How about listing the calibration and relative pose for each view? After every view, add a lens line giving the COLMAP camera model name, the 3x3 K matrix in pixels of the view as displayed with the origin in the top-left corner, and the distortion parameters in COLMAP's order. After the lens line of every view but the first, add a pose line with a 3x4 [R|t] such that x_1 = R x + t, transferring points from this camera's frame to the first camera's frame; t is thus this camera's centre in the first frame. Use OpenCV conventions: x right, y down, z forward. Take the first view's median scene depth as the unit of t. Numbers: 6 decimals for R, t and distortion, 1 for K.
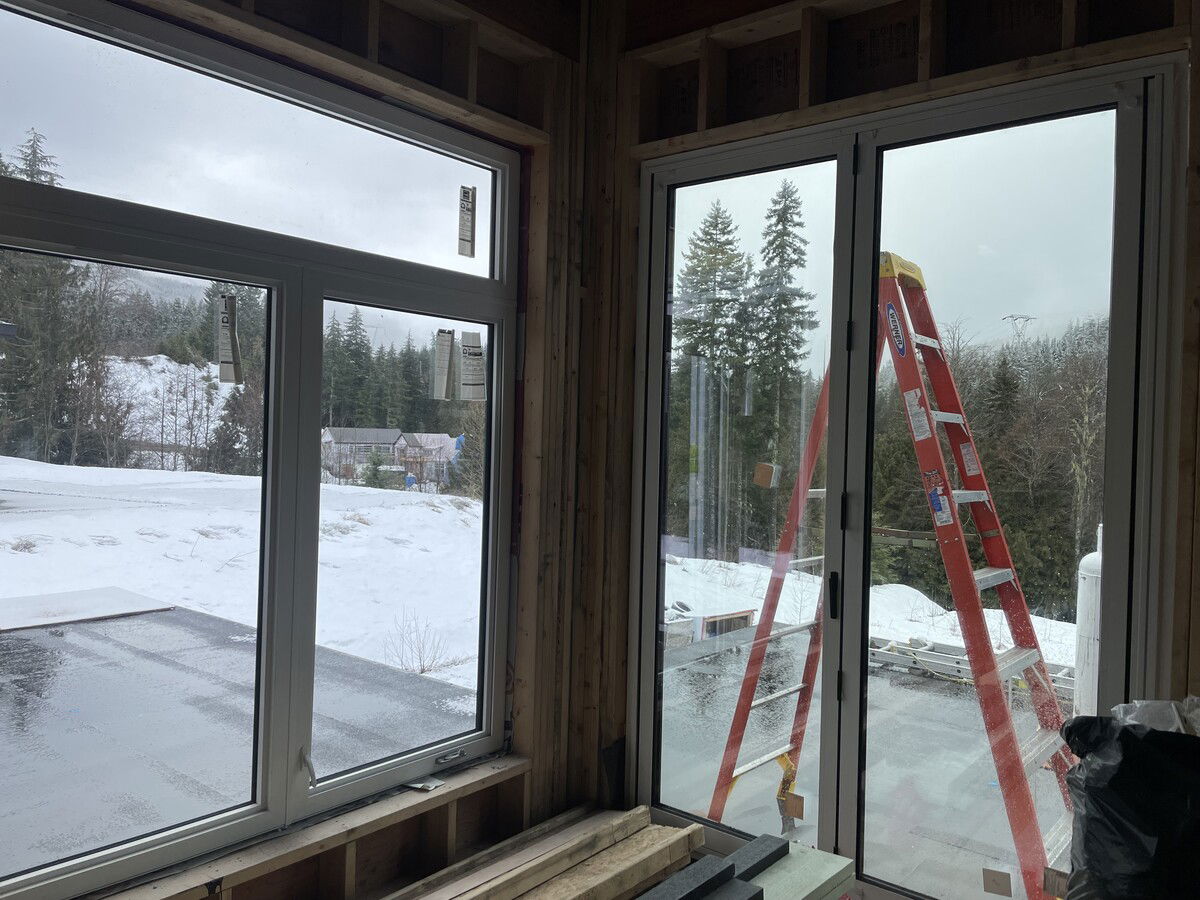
lens RADIAL K [[909.1, 0, 604.6], [0, 909.1, 440.6], [0, 0, 1]] dist [0.087284, -0.108748]
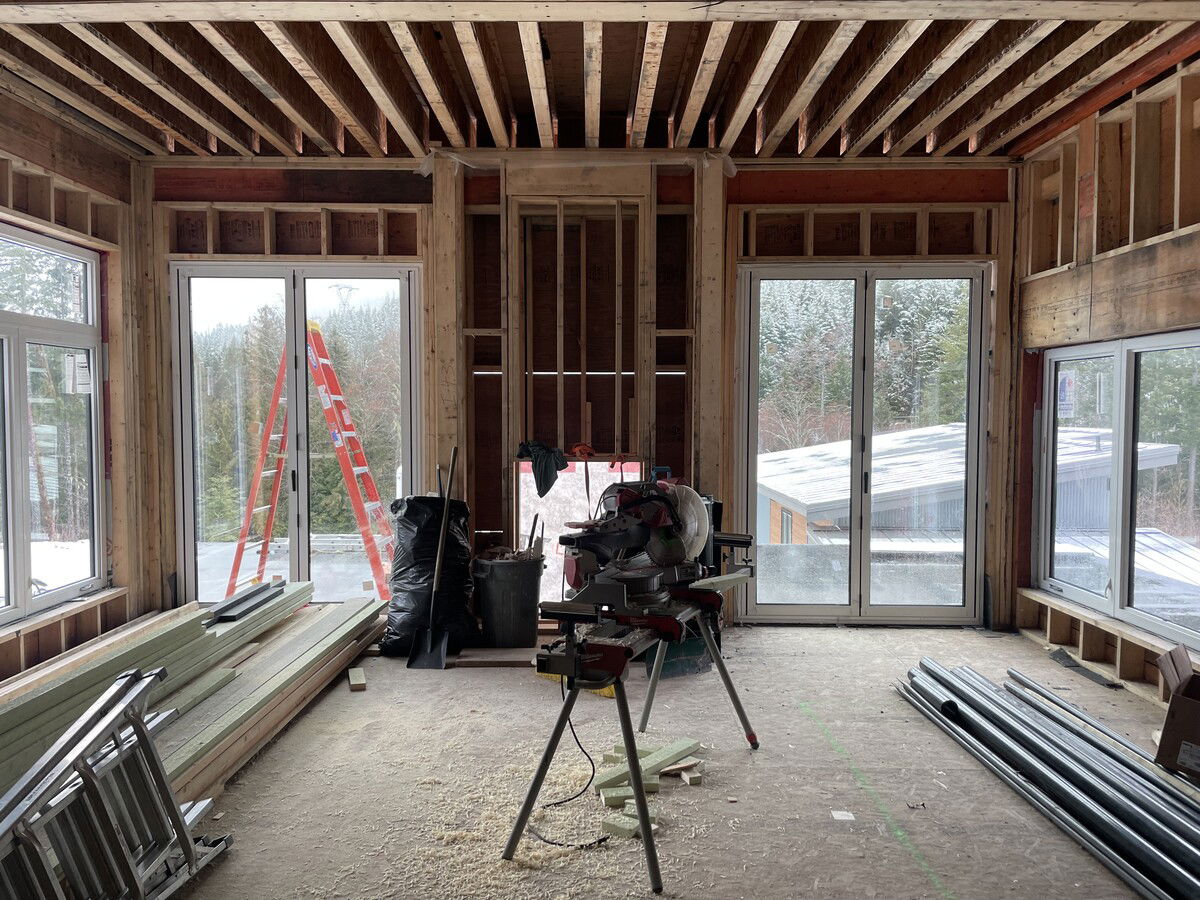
lens RADIAL K [[914.2, 0, 599.3], [0, 914.2, 457.7], [0, 0, 1]] dist [0.086588, -0.111069]
pose [[0.771886, -0.061671, 0.632763, -0.504733], [0.025402, 0.997481, 0.066231, -0.012141], [-0.635253, -0.035049, 0.771508, -1.015932]]
